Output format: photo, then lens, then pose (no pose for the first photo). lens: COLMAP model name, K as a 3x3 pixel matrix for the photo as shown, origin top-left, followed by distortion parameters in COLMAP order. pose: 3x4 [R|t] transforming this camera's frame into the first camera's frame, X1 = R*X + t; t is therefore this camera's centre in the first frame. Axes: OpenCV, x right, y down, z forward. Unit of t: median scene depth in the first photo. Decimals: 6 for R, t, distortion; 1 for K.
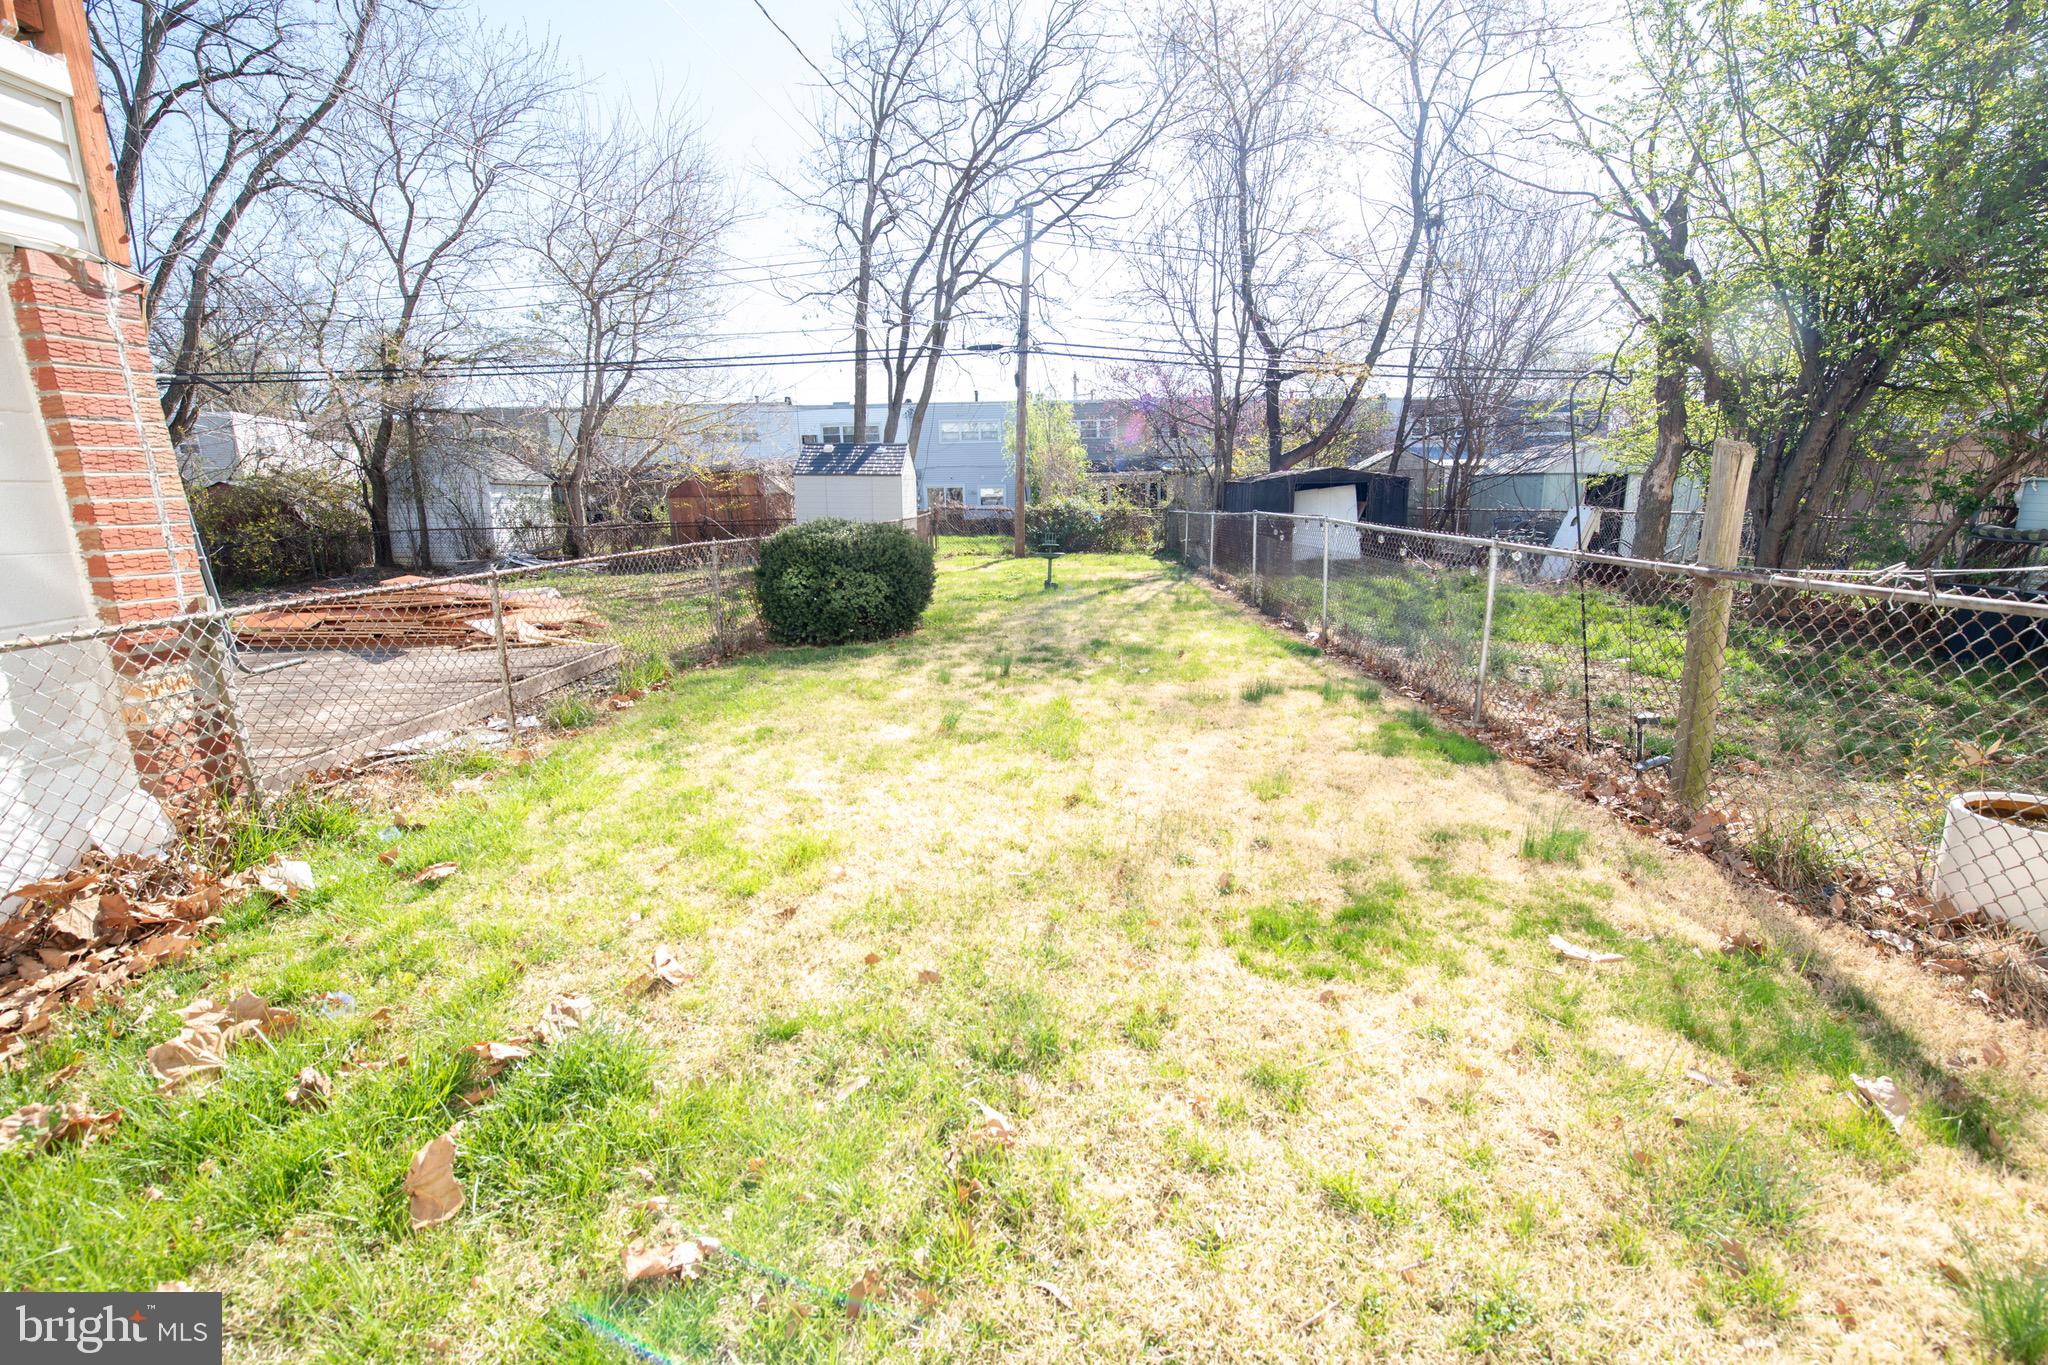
lens RADIAL K [[848.0, 0, 1055.0], [0, 848.0, 682.4], [0, 0, 1]] dist [-0.016720, -0.002348]
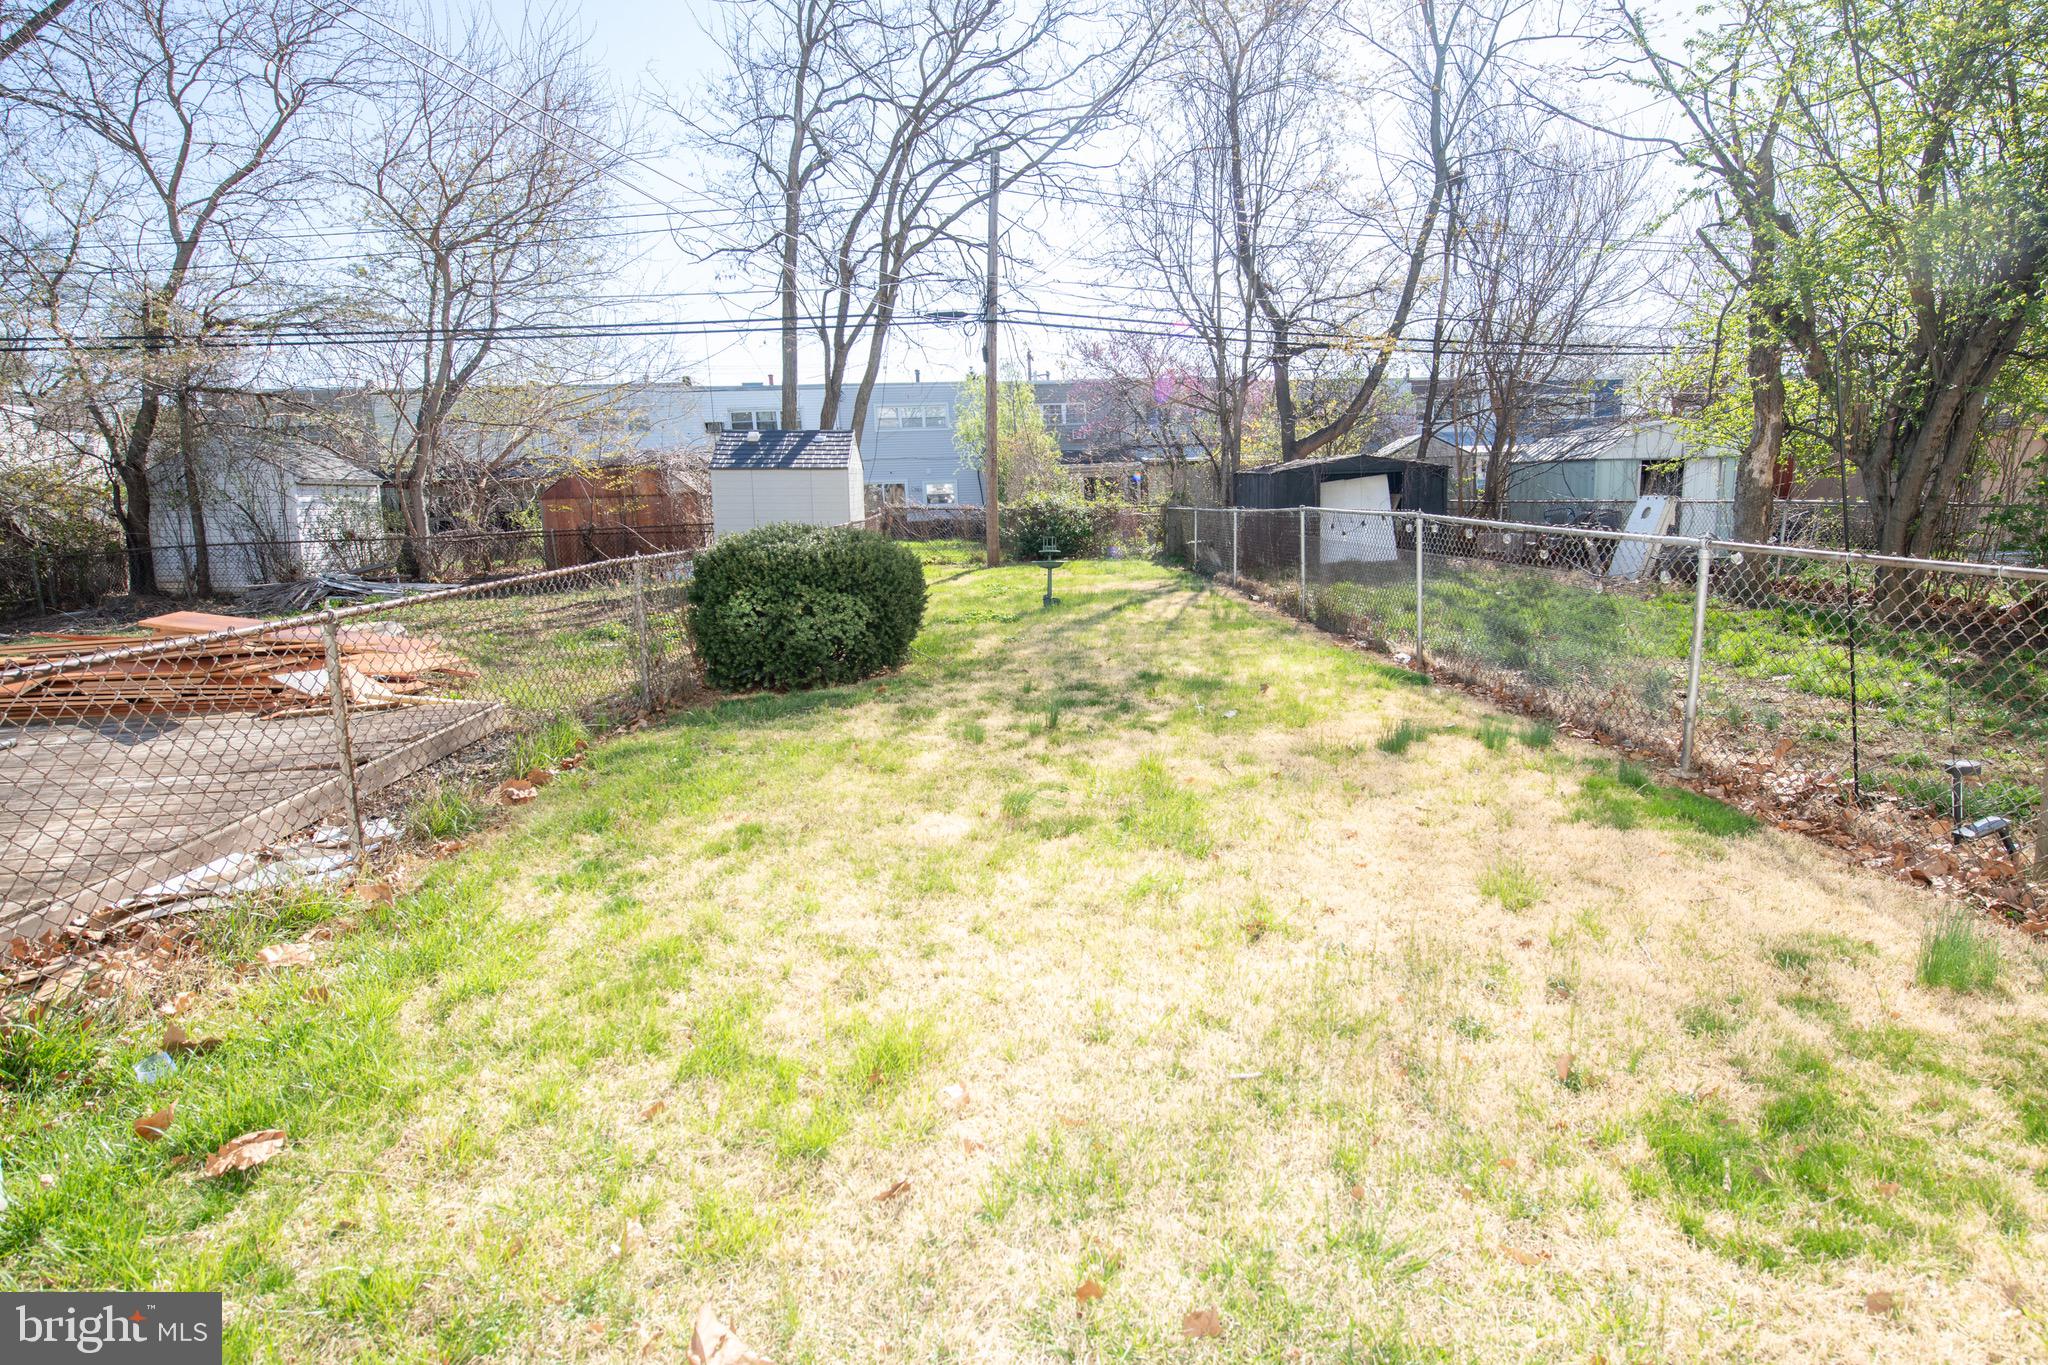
lens RADIAL K [[901.0, 0, 1027.1], [0, 901.0, 641.1], [0, 0, 1]] dist [-0.013297, -0.001001]
pose [[0.993426, -0.029816, 0.110524, -0.110359], [0.035698, 0.998028, -0.051625, -0.029116], [-0.108766, 0.055231, 0.992532, 0.134789]]
